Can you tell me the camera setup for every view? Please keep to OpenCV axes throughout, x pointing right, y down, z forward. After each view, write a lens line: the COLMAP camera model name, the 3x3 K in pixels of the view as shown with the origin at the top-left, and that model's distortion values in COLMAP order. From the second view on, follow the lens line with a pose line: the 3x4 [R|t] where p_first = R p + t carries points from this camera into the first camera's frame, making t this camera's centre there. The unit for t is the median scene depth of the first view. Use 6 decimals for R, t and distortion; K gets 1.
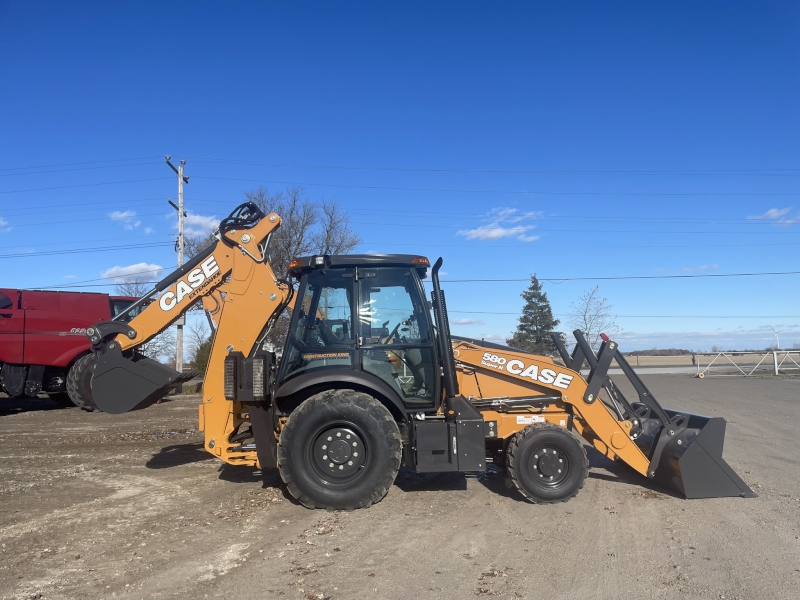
lens RADIAL K [[599.3, 0, 401.5], [0, 599.3, 295.1], [0, 0, 1]] dist [0.027716, -0.020455]
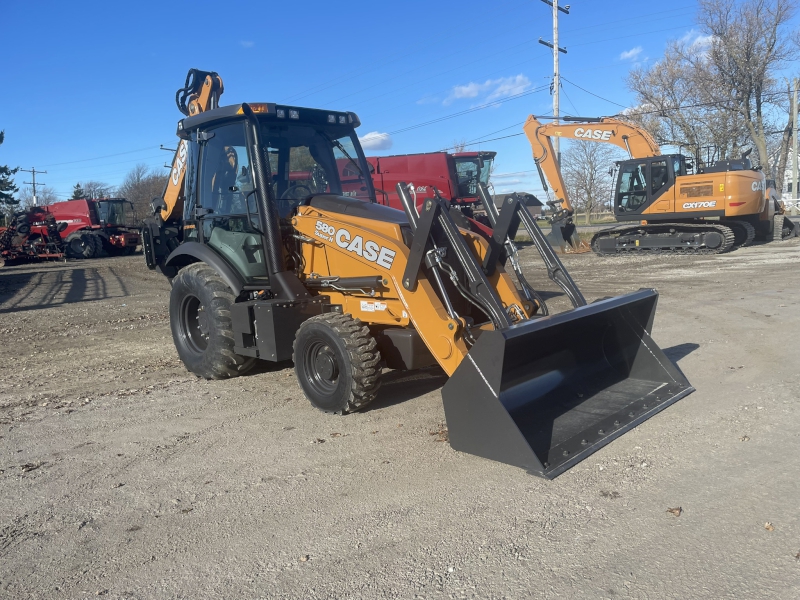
lens RADIAL K [[599.3, 0, 402.9], [0, 599.3, 298.9], [0, 0, 1]] dist [0.027716, -0.020455]
pose [[0.697451, 0.073107, -0.712894, 0.732301], [0.118831, 0.969214, 0.215648, 0.036328], [0.706712, -0.235118, 0.667291, 0.490025]]
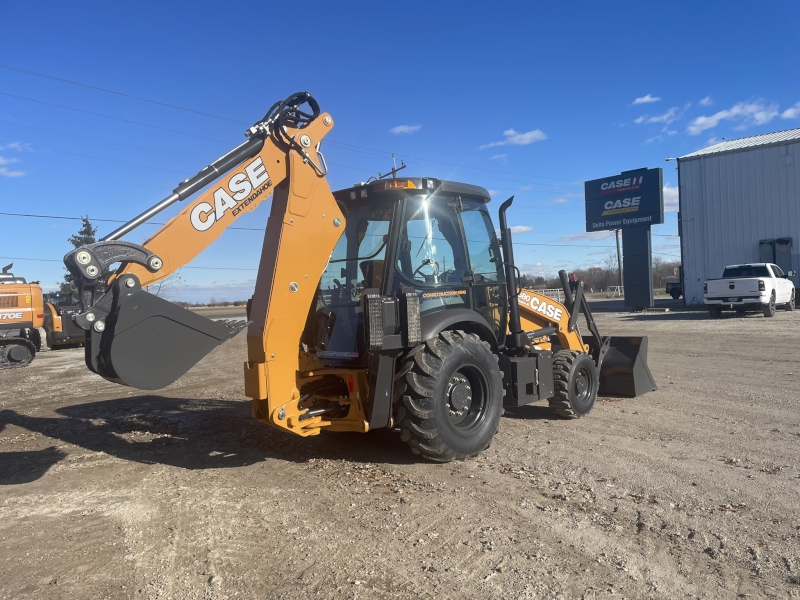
lens RADIAL K [[599.3, 0, 399.6], [0, 599.3, 304.9], [0, 0, 1]] dist [0.027716, -0.020455]
pose [[0.710492, -0.020644, 0.703403, -0.703725], [-0.046083, 0.996059, 0.075780, 0.046911], [-0.702195, -0.086257, 0.706740, 0.368184]]
